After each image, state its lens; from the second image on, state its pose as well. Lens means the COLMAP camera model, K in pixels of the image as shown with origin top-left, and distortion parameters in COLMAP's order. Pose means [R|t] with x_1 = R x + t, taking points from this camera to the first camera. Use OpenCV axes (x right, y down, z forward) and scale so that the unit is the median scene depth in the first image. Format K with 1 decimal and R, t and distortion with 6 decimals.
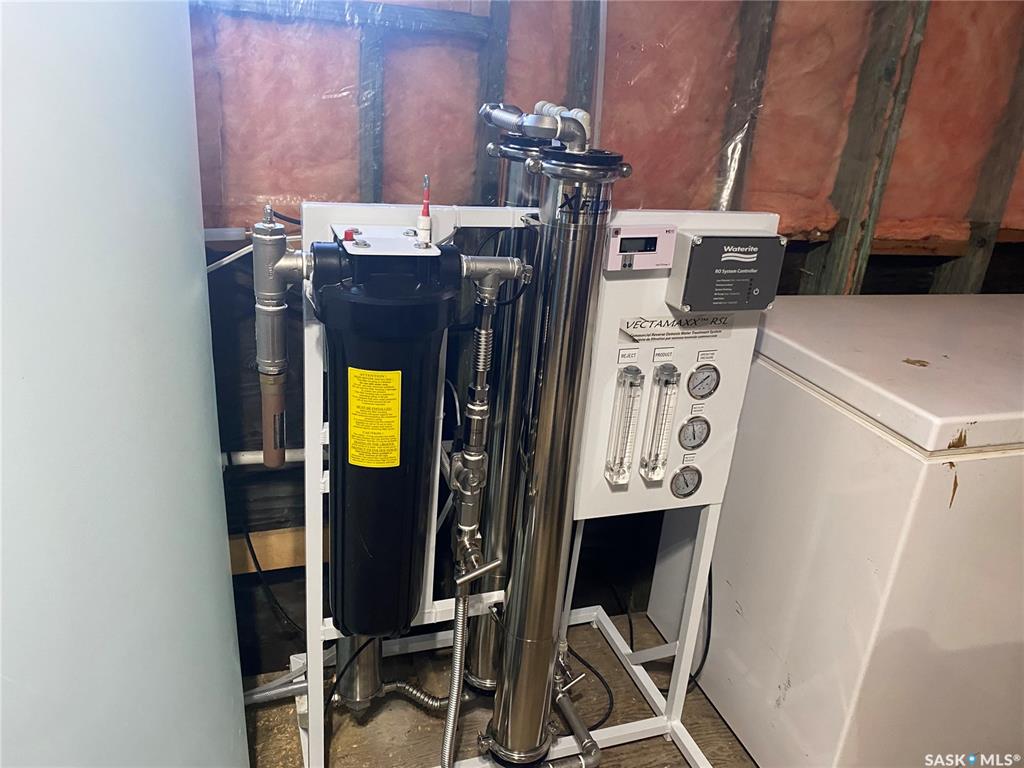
lens RADIAL K [[789.6, 0, 512.0], [0, 789.6, 384.0], [0, 0, 1]] dist [0.152555, -0.350320]
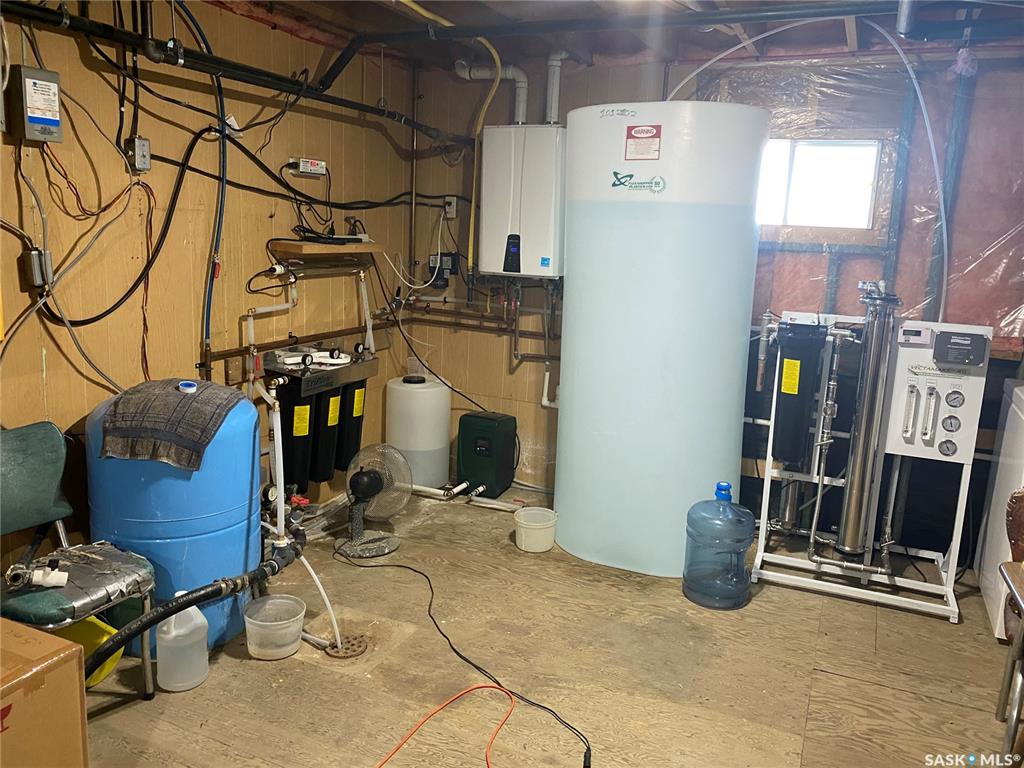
lens RADIAL K [[789.6, 0, 512.0], [0, 789.6, 384.0], [0, 0, 1]] dist [0.152555, -0.350320]
pose [[0.747881, 0.088409, -0.657919, 0.815728], [-0.223155, 0.966897, -0.123740, 0.532819], [0.625200, 0.239361, 0.742853, -1.522848]]
